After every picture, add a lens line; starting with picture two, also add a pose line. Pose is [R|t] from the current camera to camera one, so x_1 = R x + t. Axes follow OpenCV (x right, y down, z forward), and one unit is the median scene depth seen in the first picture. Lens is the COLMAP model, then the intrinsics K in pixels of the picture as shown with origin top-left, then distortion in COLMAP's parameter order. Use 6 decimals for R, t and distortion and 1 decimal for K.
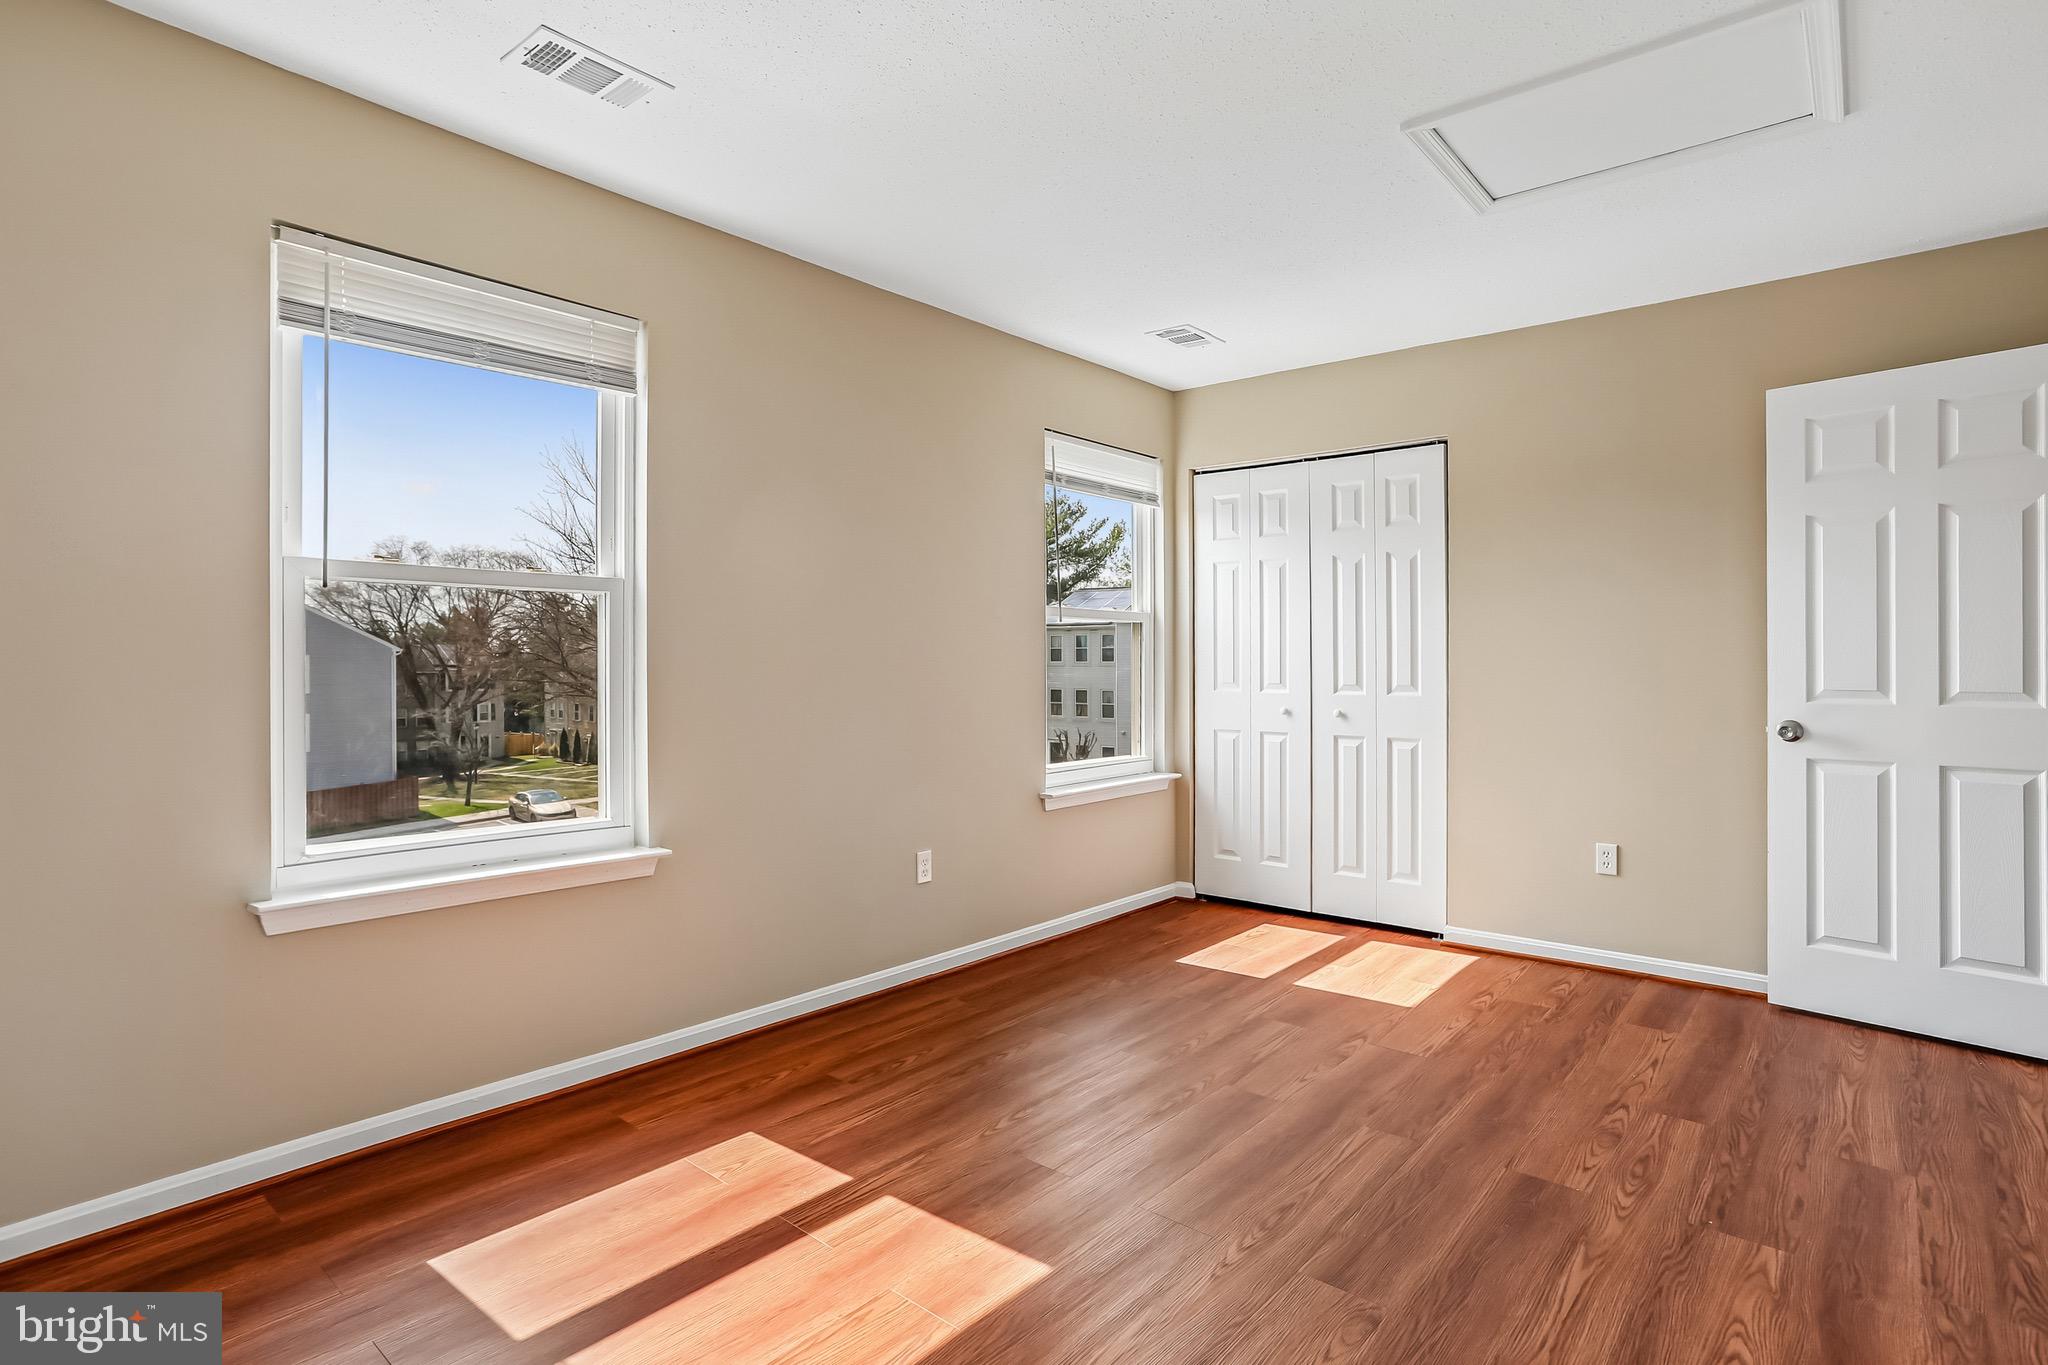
lens RADIAL K [[1014.9, 0, 1033.7], [0, 1014.9, 662.7], [0, 0, 1]] dist [-0.049703, 0.021357]
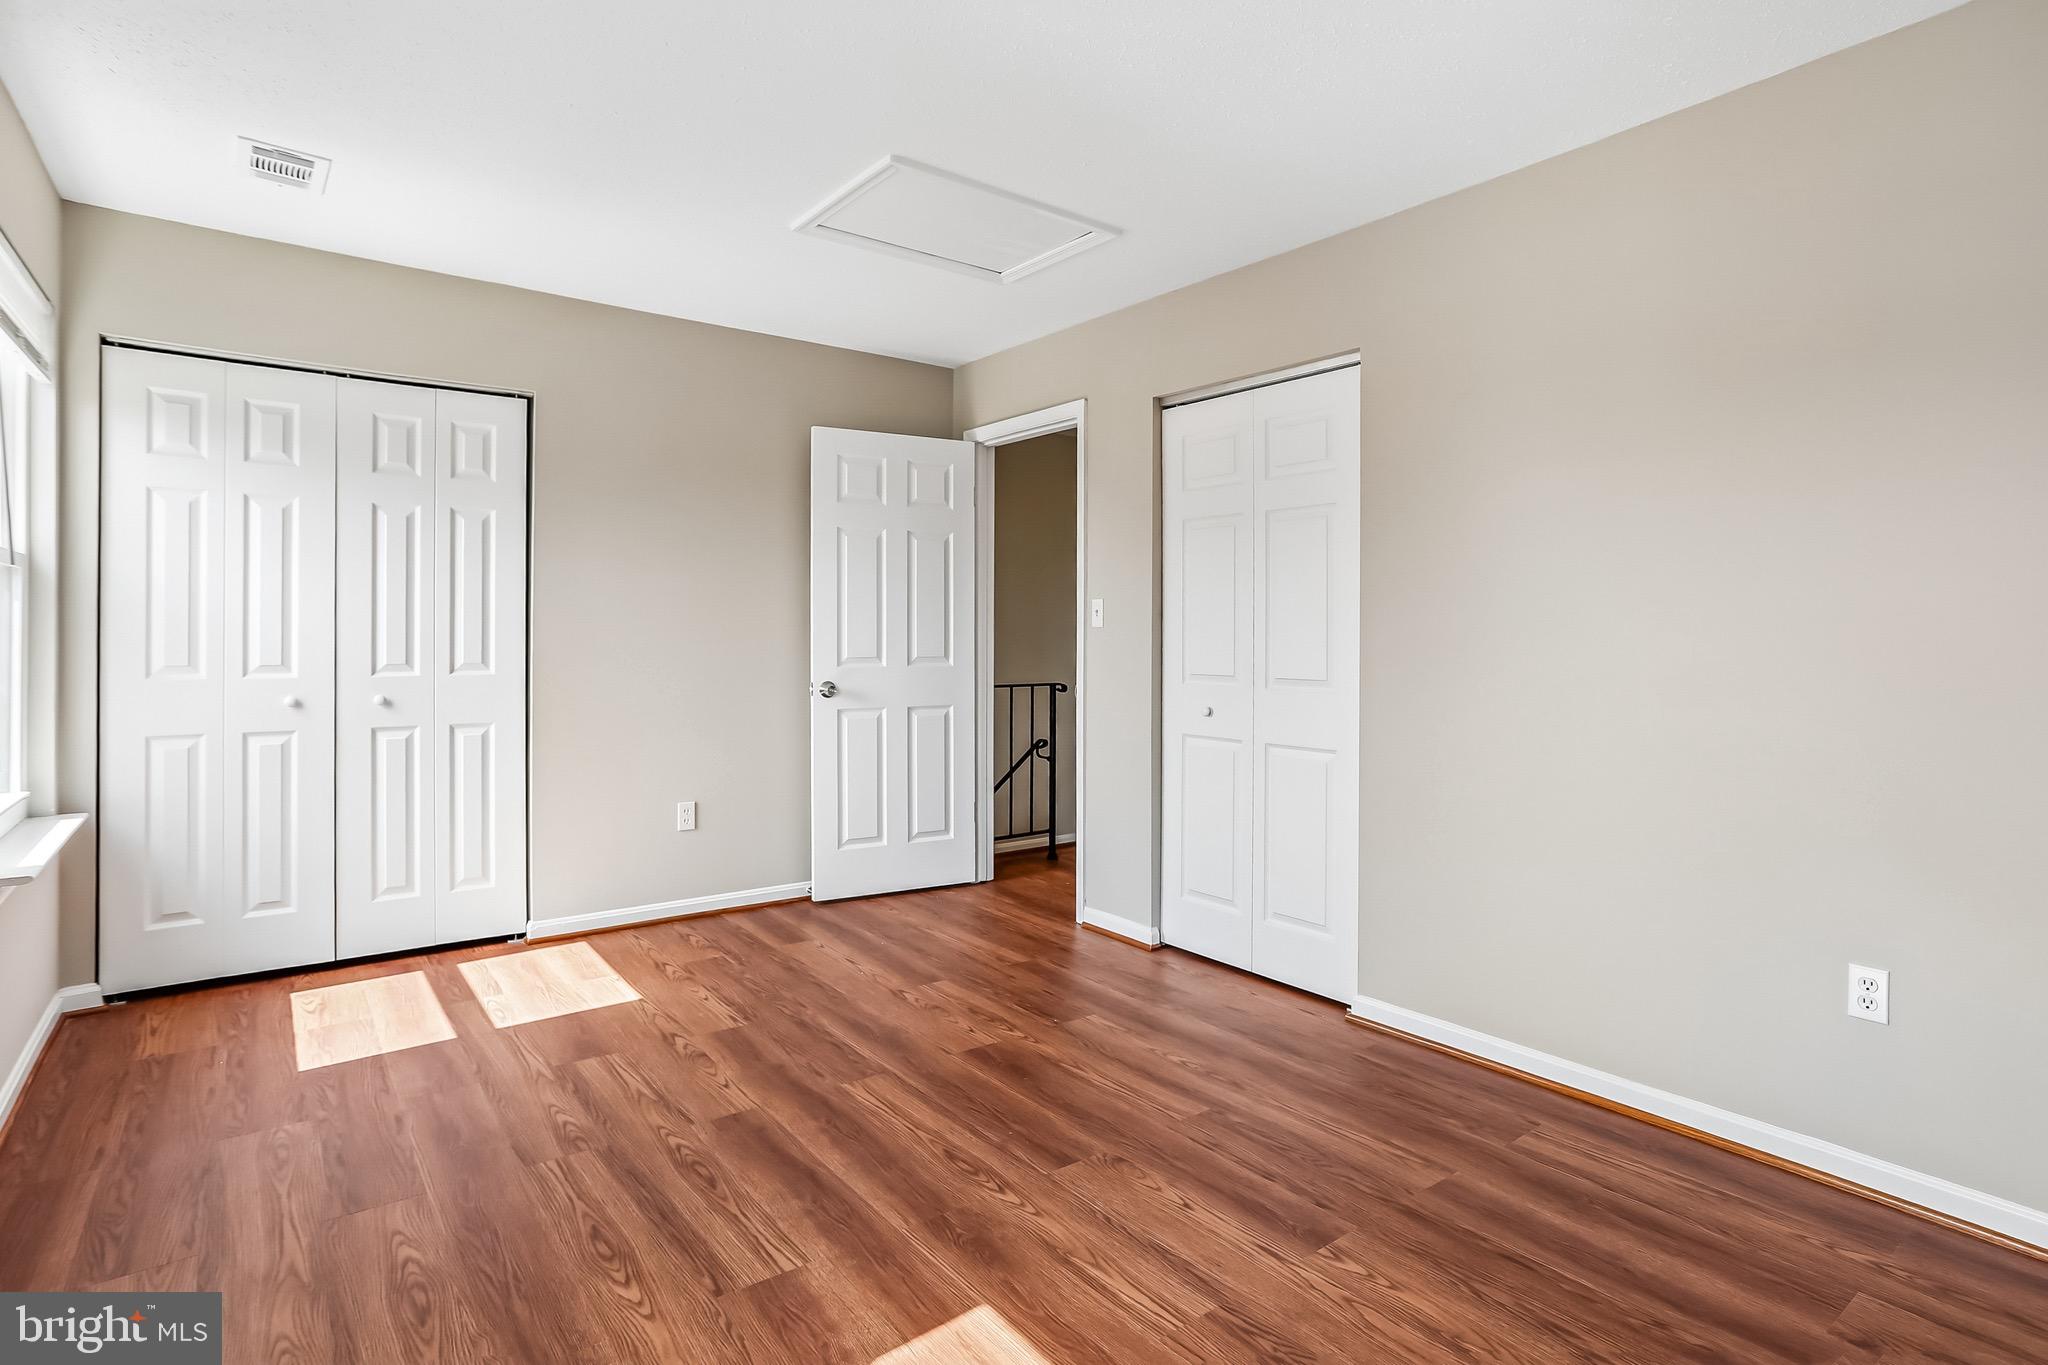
lens RADIAL K [[1007.2, 0, 1075.9], [0, 1007.2, 625.6], [0, 0, 1]] dist [-0.049197, 0.012879]
pose [[0.216653, 0.008671, 0.976210, -0.457622], [-0.002516, 0.999962, -0.008324, -0.005400], [-0.976245, -0.000653, 0.216667, 0.387472]]
